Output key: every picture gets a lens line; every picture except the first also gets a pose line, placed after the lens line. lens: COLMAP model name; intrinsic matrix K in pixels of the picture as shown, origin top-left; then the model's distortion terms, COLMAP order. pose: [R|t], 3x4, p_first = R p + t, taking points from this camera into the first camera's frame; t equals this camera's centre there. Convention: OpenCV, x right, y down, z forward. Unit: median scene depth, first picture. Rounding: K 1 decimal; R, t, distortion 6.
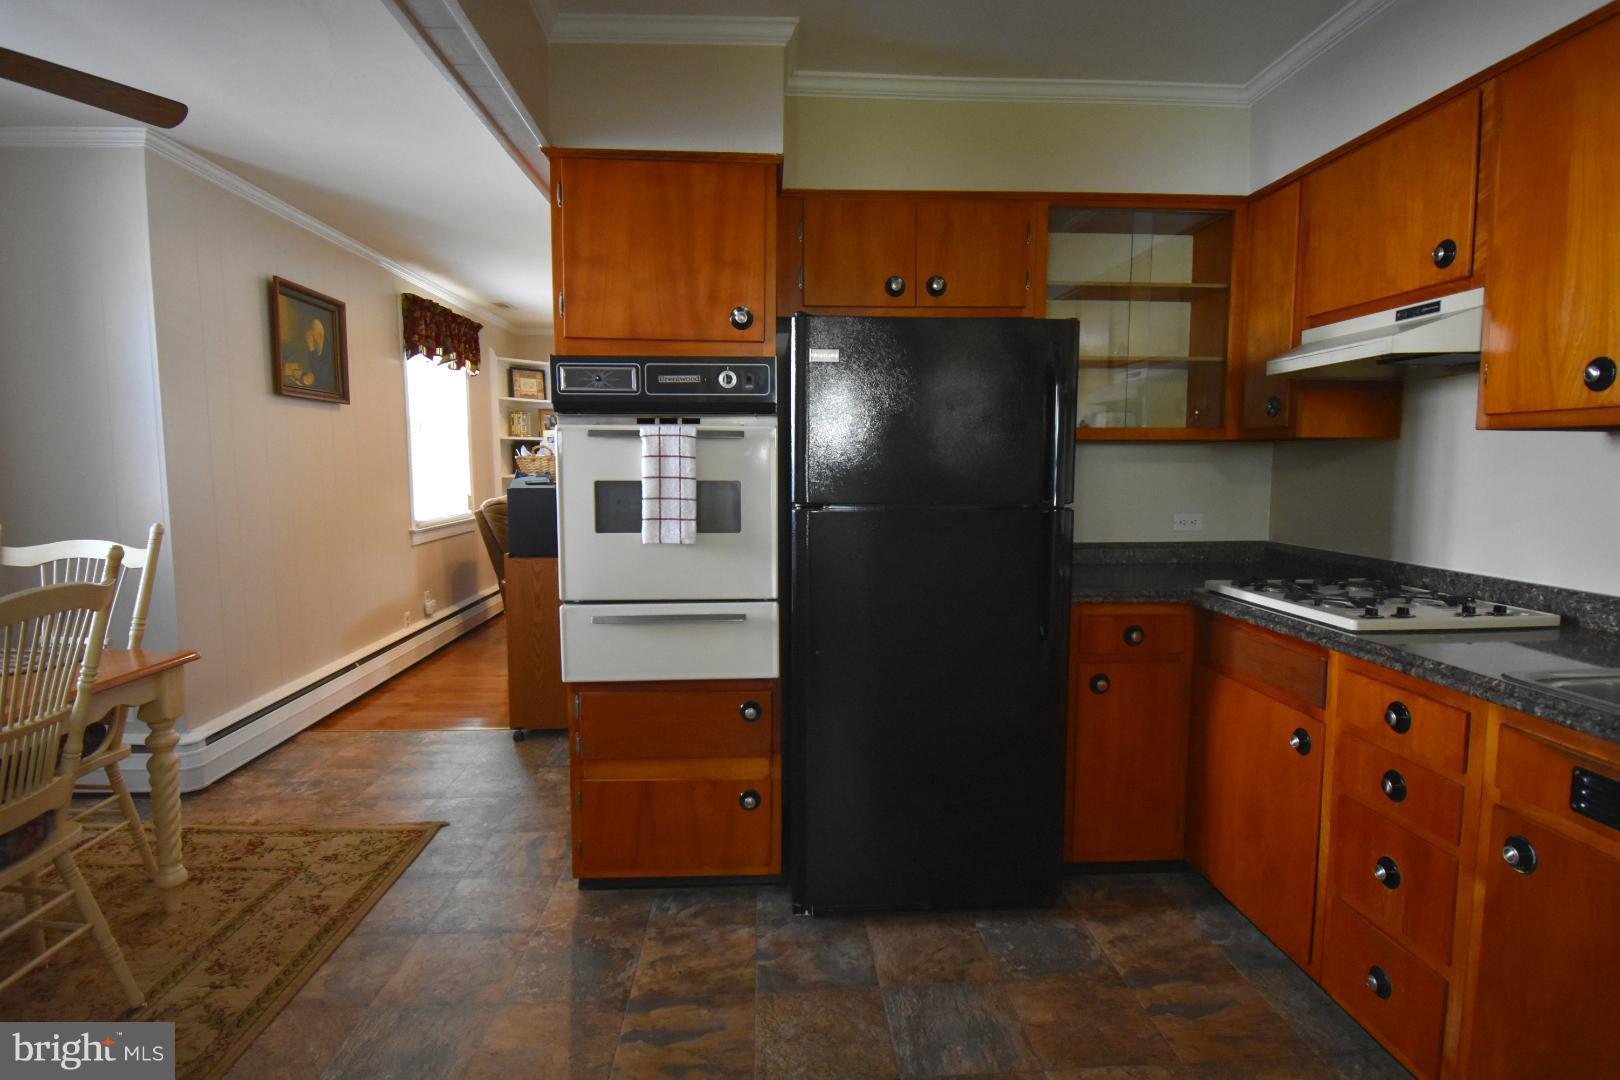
lens RADIAL K [[816.8, 0, 814.4], [0, 816.8, 535.4], [0, 0, 1]] dist [0.014510, -0.026996]
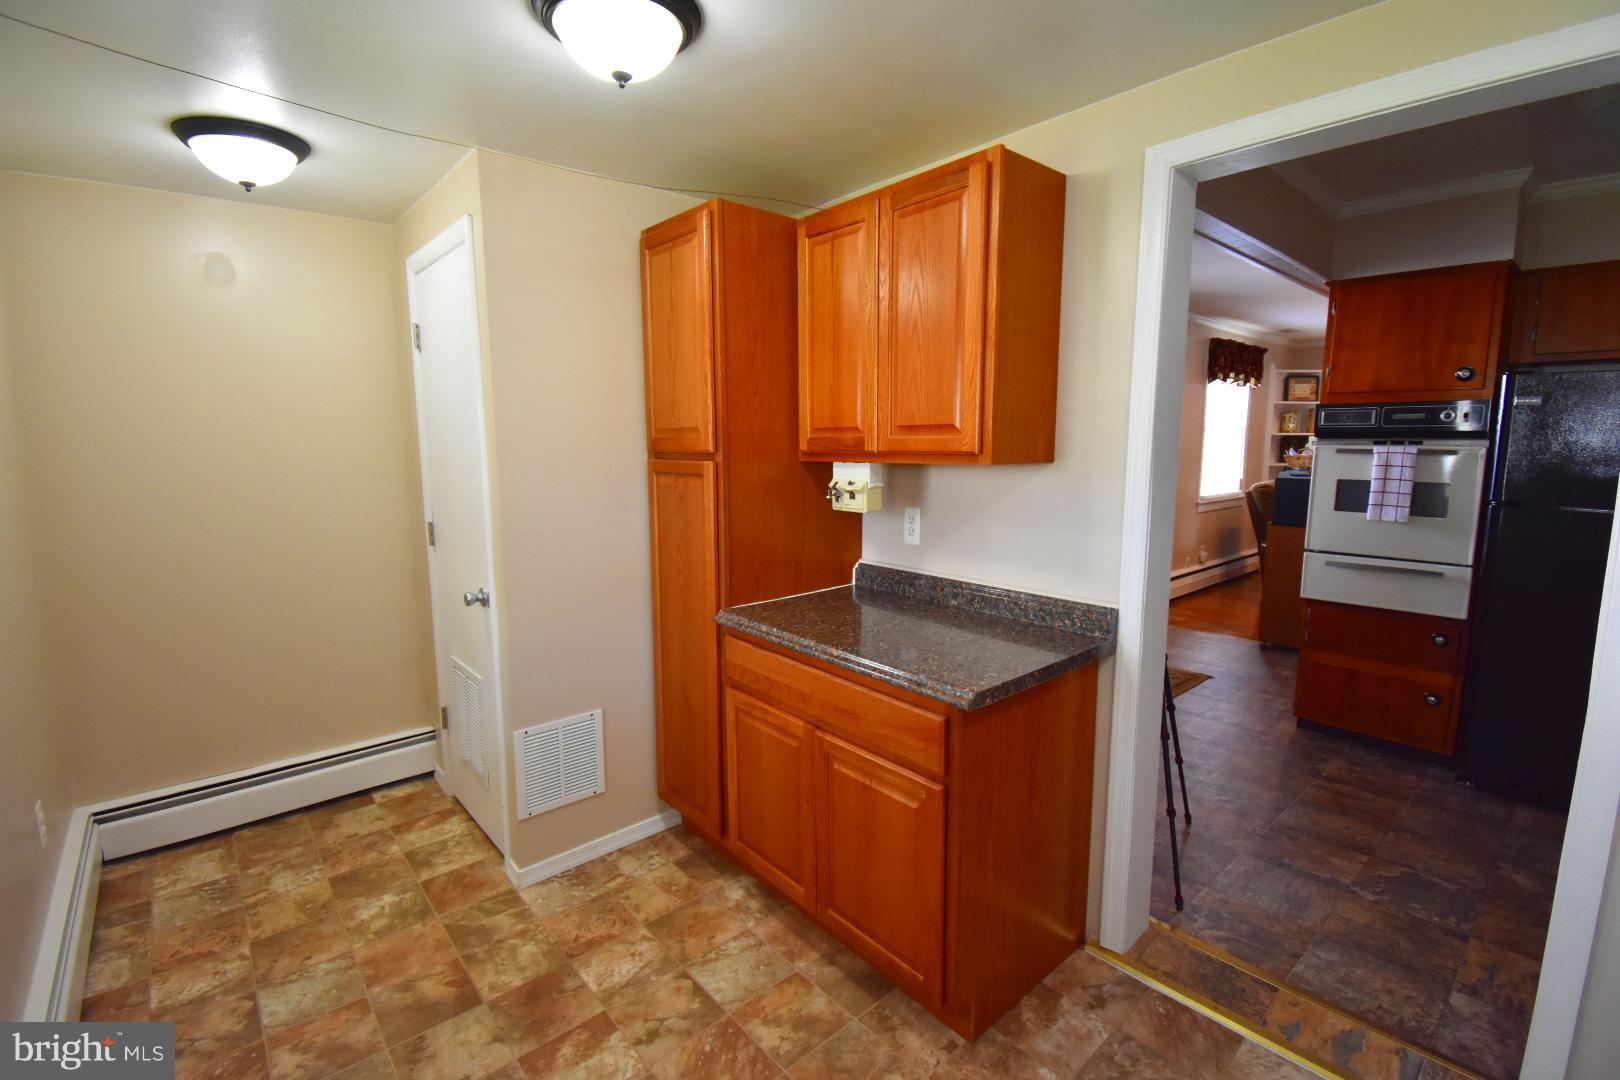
lens RADIAL K [[717.3, 0, 815.4], [0, 717.3, 536.6], [0, 0, 1]] dist [0.014252, -0.022350]
pose [[0.606084, 0.105800, -0.788333, 0.230296], [-0.073695, 0.994320, 0.076788, 0.013814], [0.791979, 0.011556, 0.610439, -0.667336]]
